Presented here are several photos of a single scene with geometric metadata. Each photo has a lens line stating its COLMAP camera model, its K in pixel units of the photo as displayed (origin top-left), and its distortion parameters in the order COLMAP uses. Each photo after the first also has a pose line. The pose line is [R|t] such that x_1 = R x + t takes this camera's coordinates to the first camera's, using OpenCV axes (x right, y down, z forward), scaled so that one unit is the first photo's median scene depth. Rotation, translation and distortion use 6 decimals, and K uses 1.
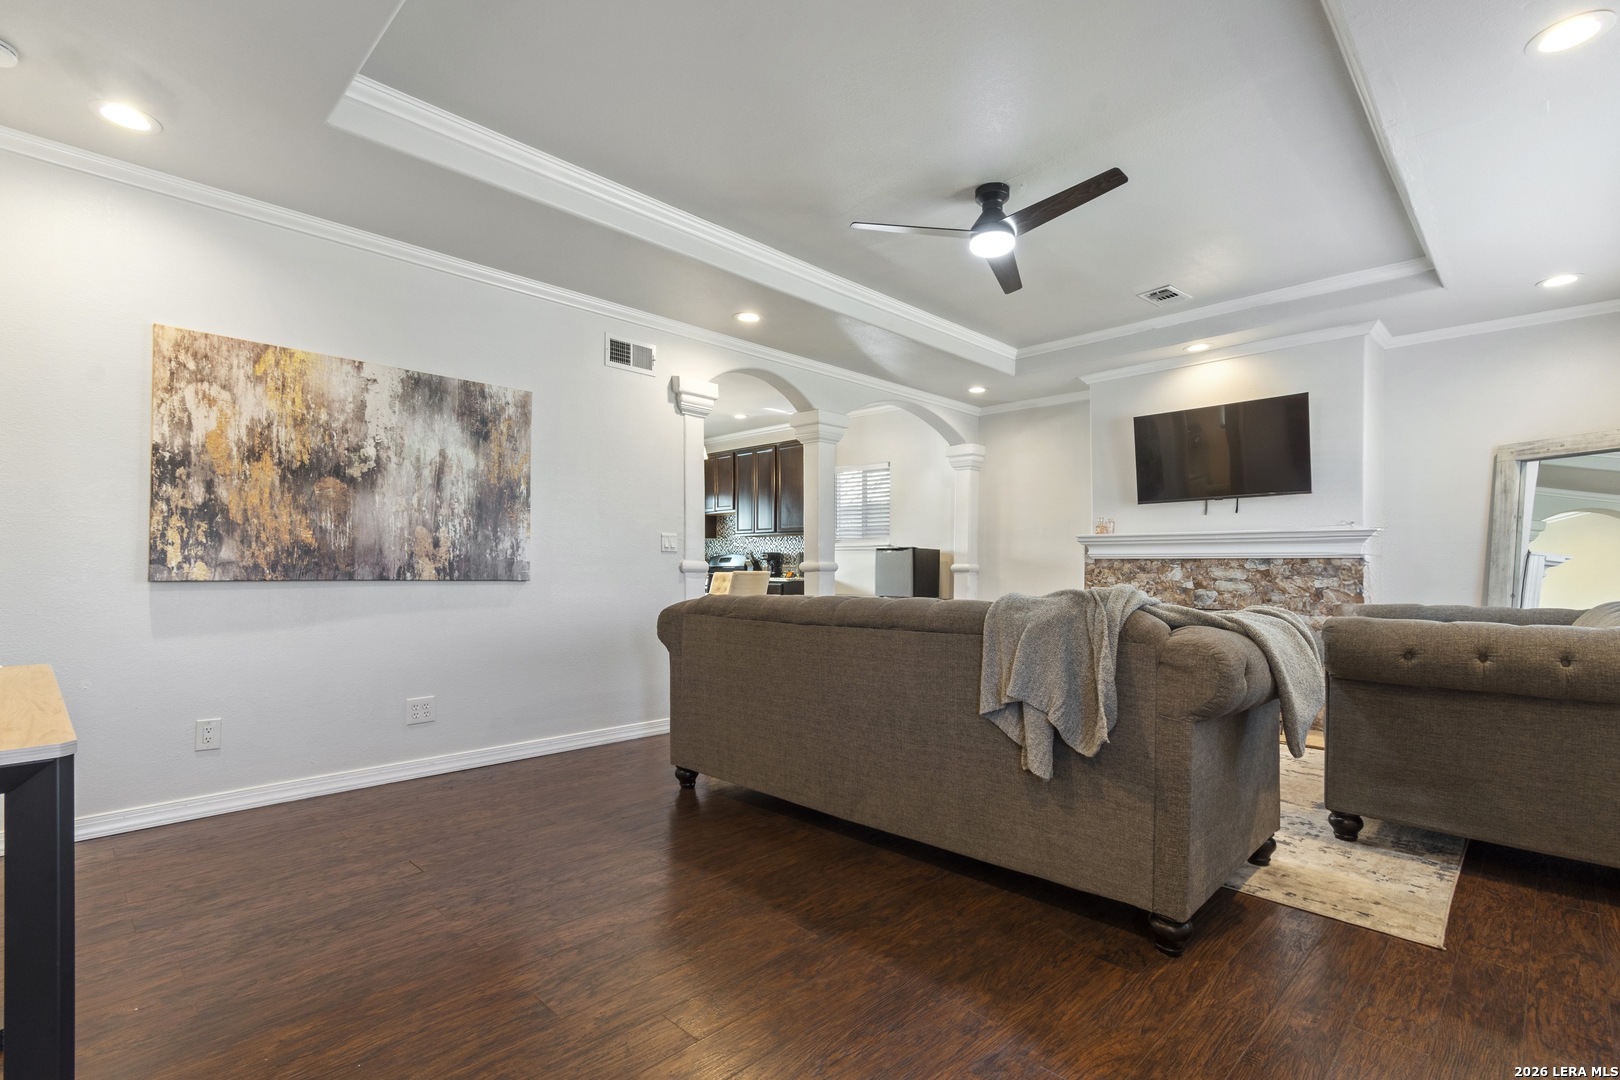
lens RADIAL K [[742.8, 0, 818.2], [0, 742.8, 551.6], [0, 0, 1]] dist [-0.000475, 0.000432]
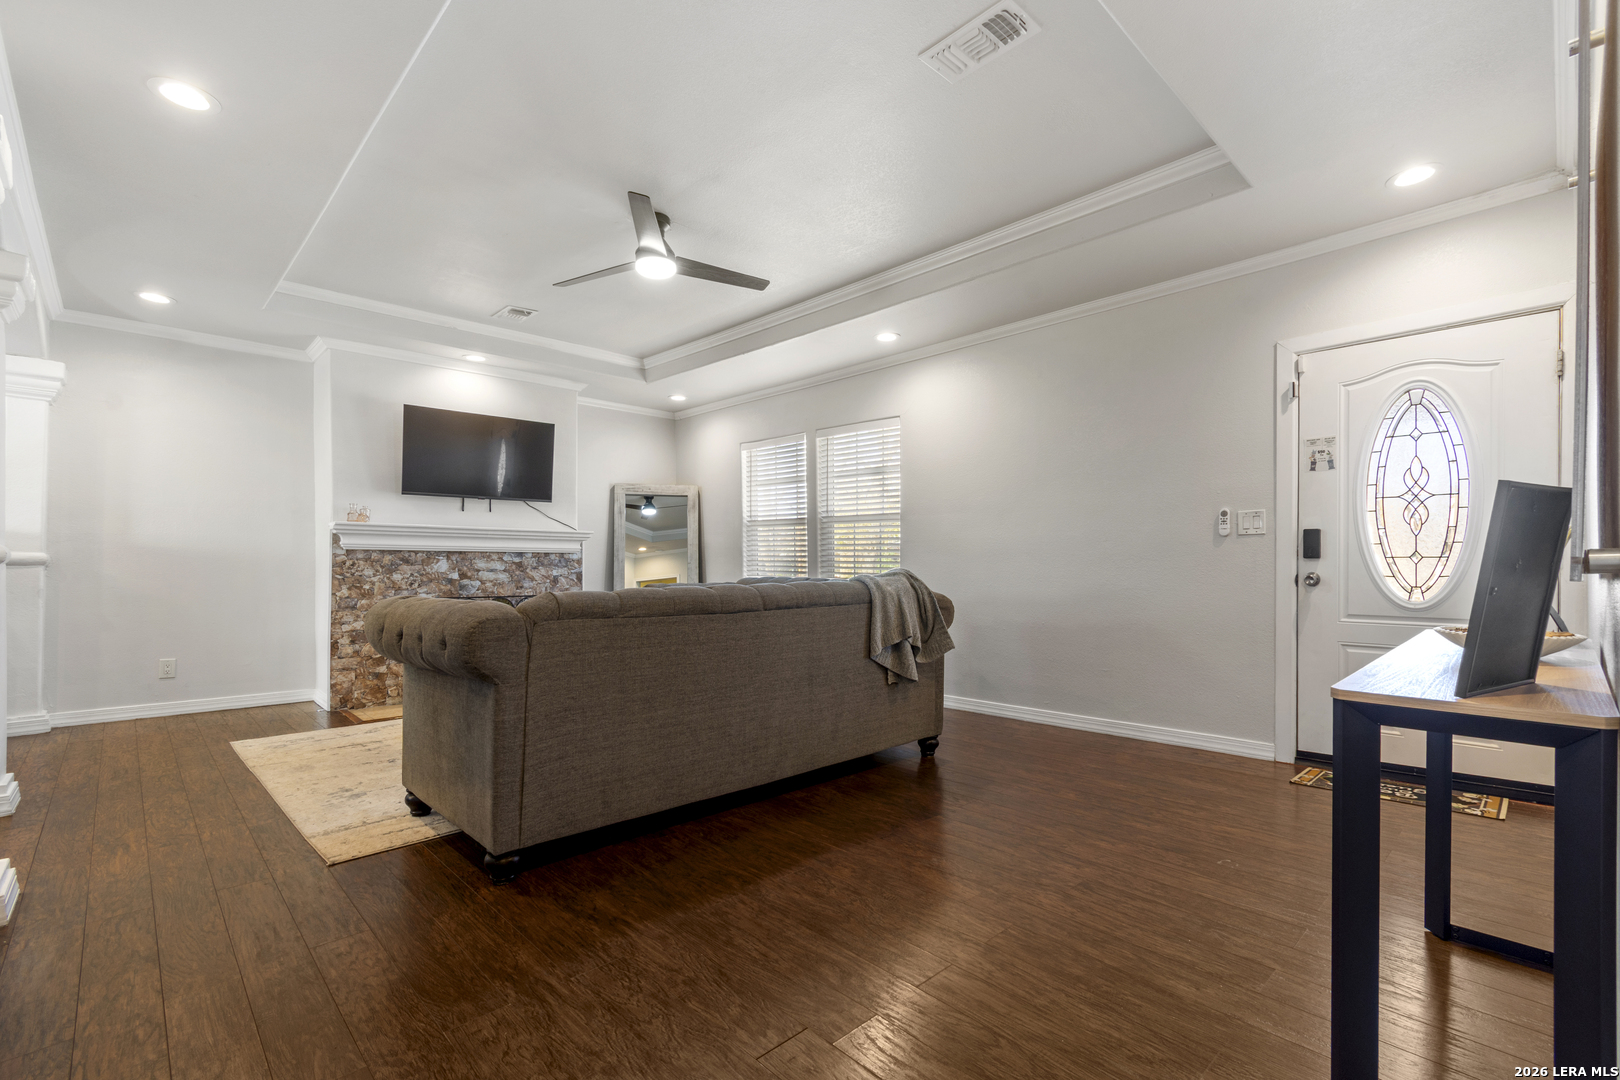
lens RADIAL K [[732.9, 0, 817.6], [0, 732.9, 540.3], [0, 0, 1]] dist [0.001954, 0.000509]
pose [[0.034379, 0.031099, 0.998925, -0.546474], [-0.023259, 0.999270, -0.030310, 0.014122], [-0.999138, -0.022192, 0.035077, 0.456286]]
